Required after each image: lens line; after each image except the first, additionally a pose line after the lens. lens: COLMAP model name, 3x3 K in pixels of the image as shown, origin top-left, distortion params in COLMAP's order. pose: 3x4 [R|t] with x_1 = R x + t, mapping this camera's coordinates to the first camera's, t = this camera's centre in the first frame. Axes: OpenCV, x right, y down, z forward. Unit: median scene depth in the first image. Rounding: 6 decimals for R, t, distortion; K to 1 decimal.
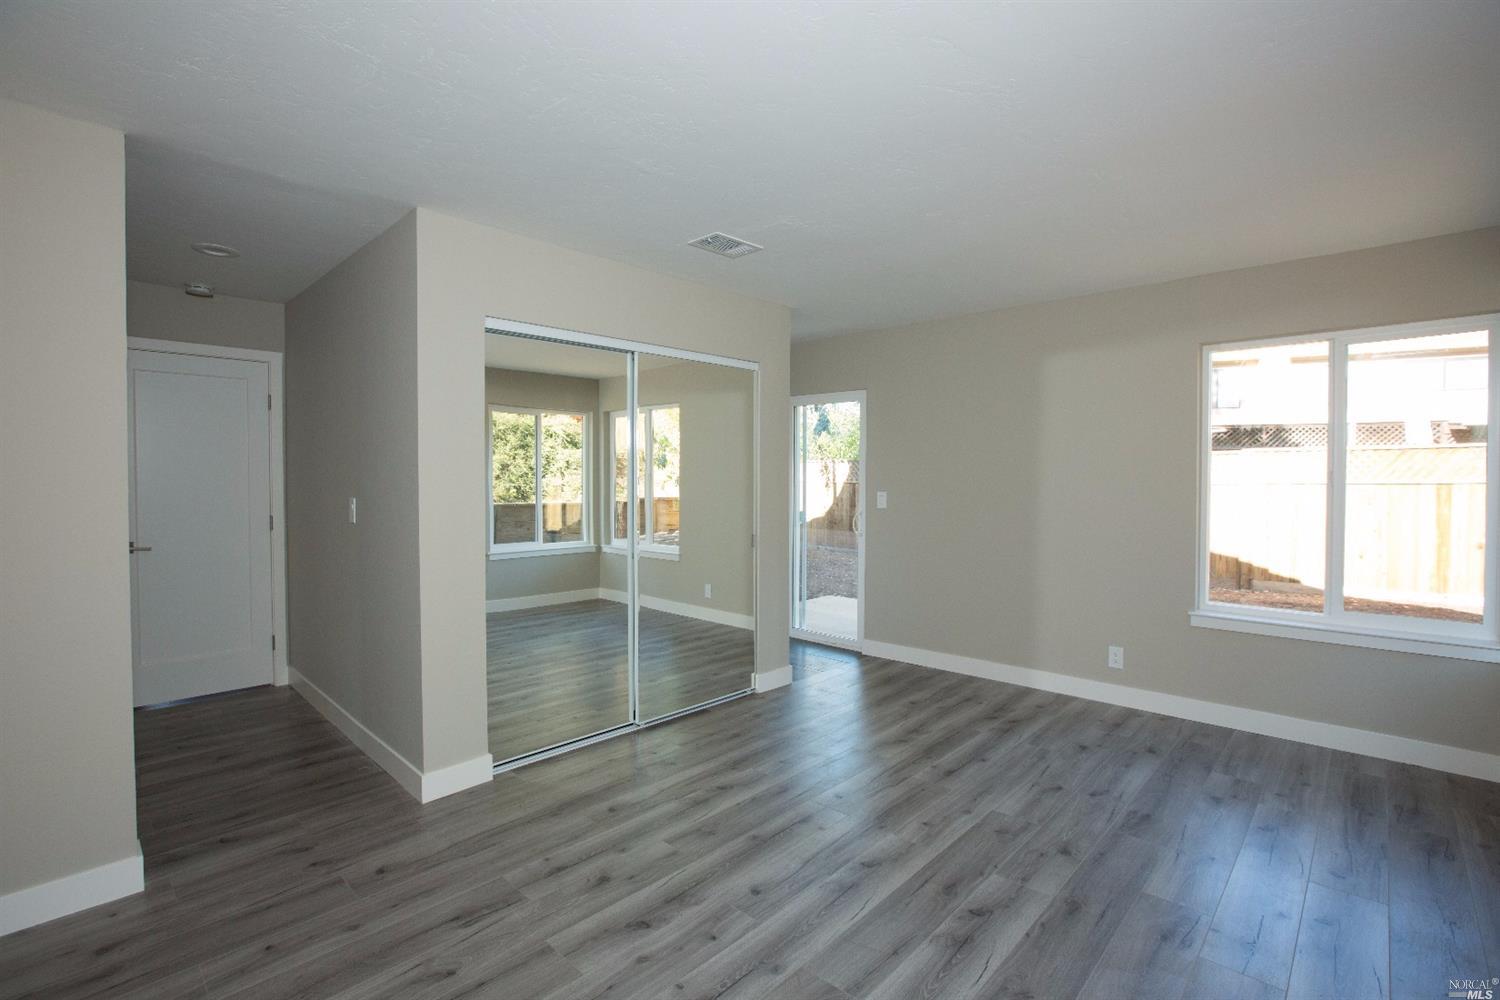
lens RADIAL K [[673.2, 0, 759.3], [0, 673.2, 500.5], [0, 0, 1]] dist [0.011039, -0.000011]
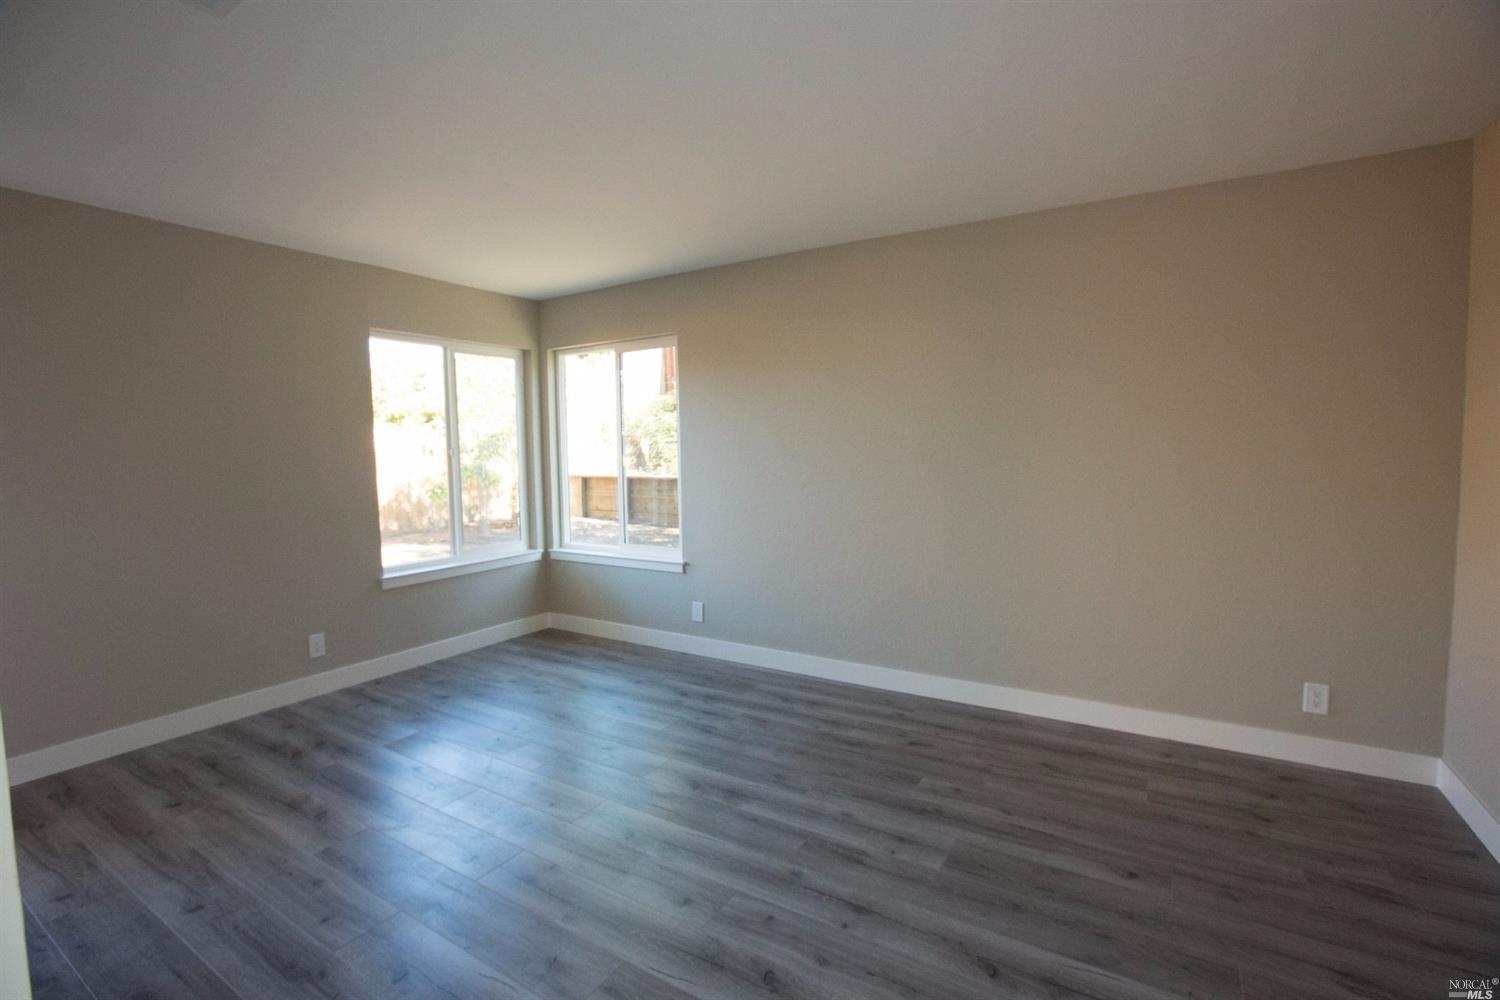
lens RADIAL K [[673.2, 0, 758.9], [0, 673.2, 495.8], [0, 0, 1]] dist [0.011039, -0.000011]
pose [[-0.192744, -0.048261, 0.980061, -0.506012], [0.045246, 0.997290, 0.058008, 0.006551], [-0.980205, 0.055524, -0.190039, 0.617363]]
